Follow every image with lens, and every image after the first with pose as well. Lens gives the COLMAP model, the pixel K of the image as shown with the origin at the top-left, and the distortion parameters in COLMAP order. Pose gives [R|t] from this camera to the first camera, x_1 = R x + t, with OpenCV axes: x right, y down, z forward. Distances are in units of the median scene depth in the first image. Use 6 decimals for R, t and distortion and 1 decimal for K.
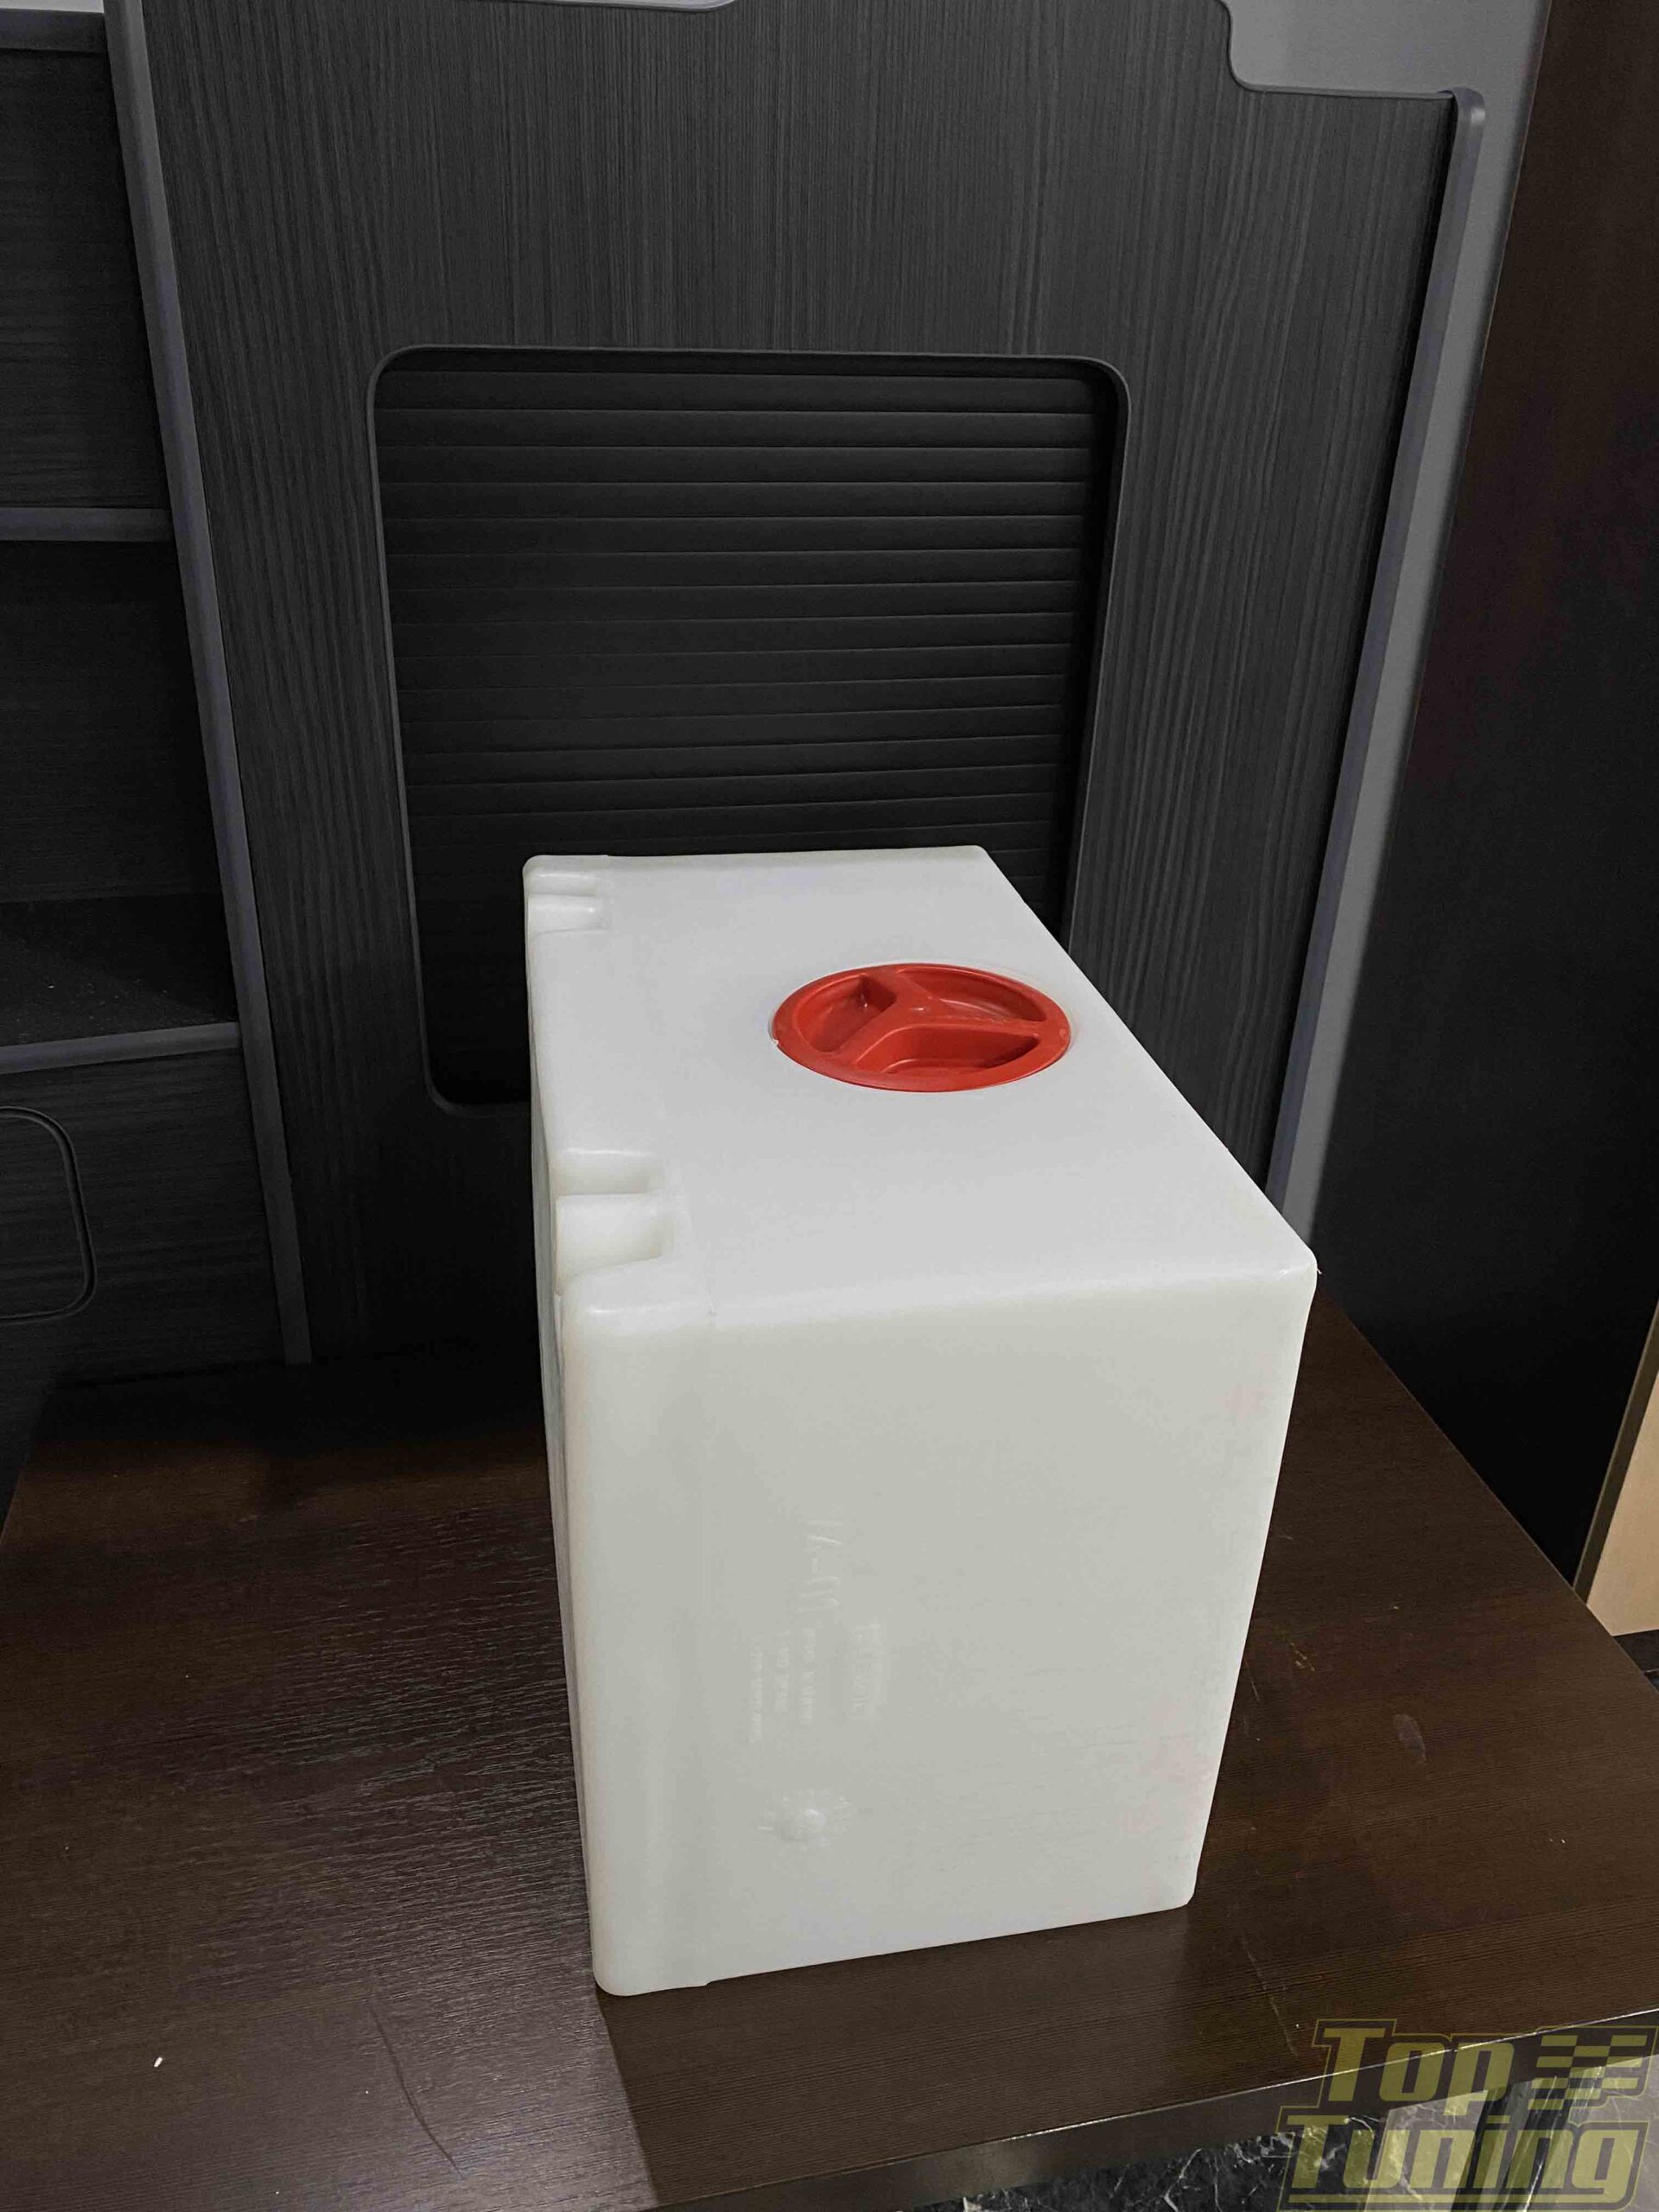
lens RADIAL K [[1700.3, 0, 823.9], [0, 1700.3, 1096.5], [0, 0, 1]] dist [0.013171, -0.011342]
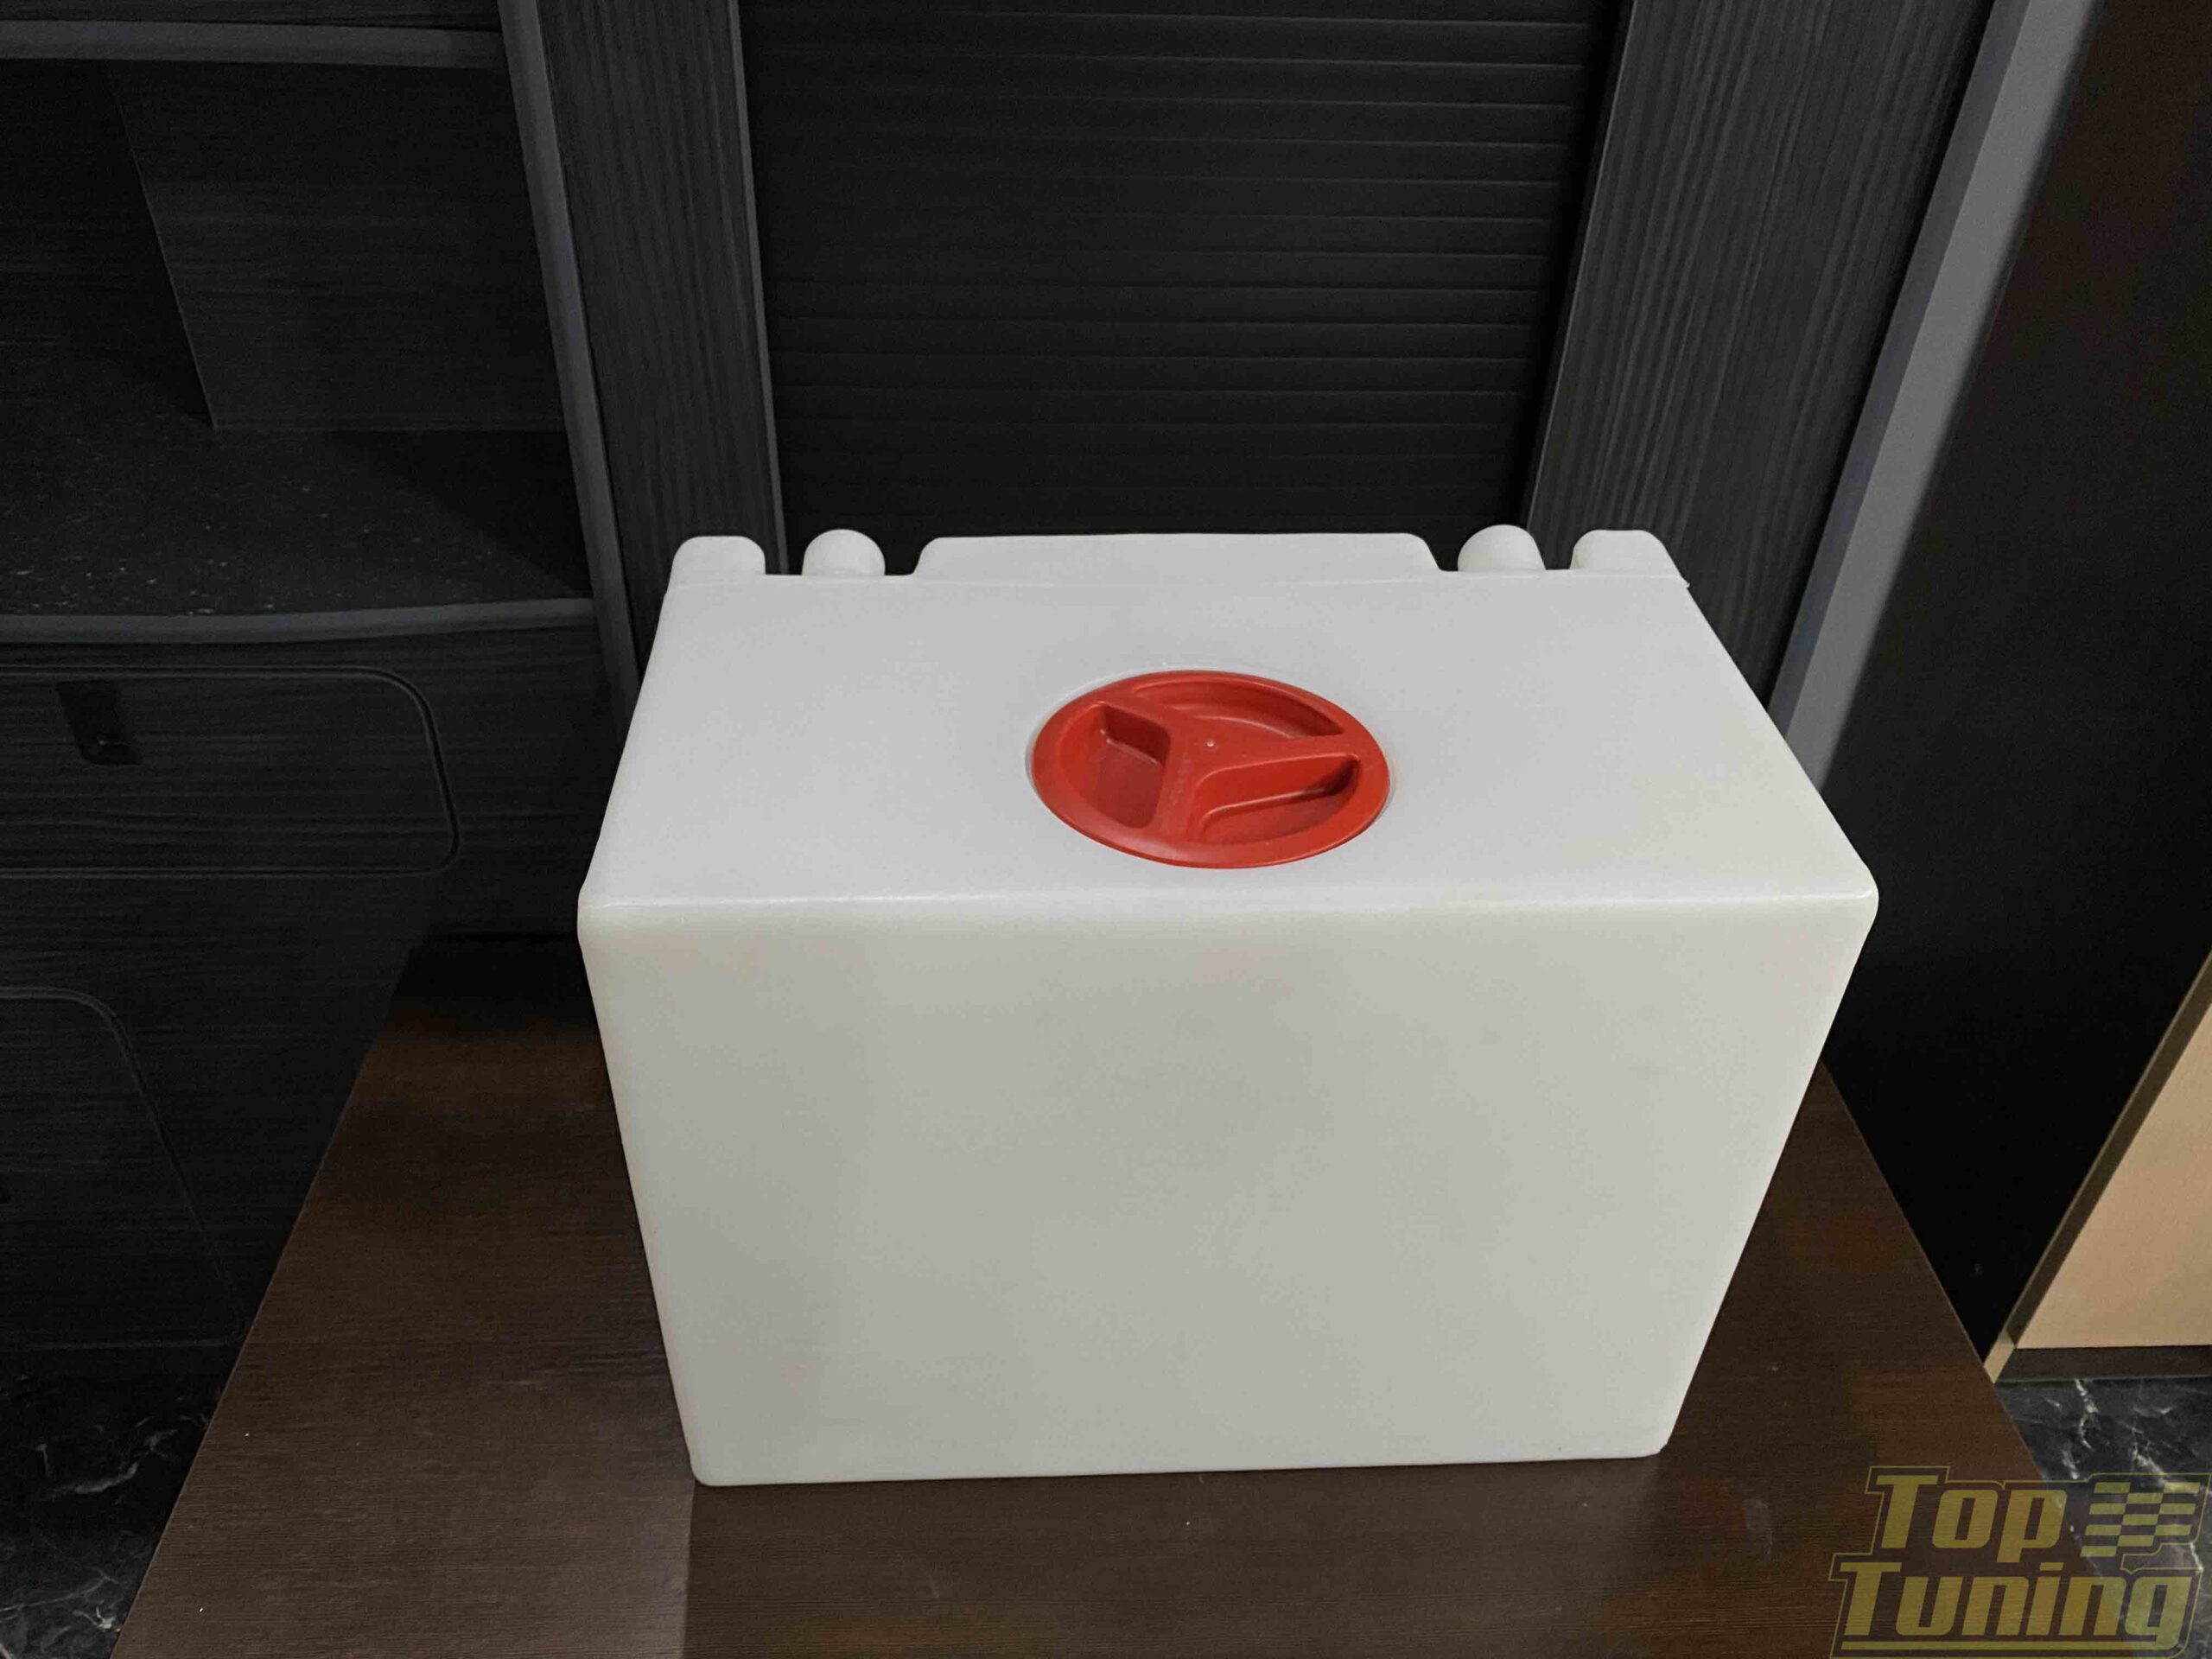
lens RADIAL K [[1700.3, 0, 1088.4], [0, 1700.3, 833.2], [0, 0, 1]] dist [0.013171, -0.011342]
pose [[0.985026, 0.101298, -0.139510, 0.070606], [-0.077990, 0.983466, 0.163440, -0.092474], [0.153760, -0.150112, 0.976639, 0.103506]]
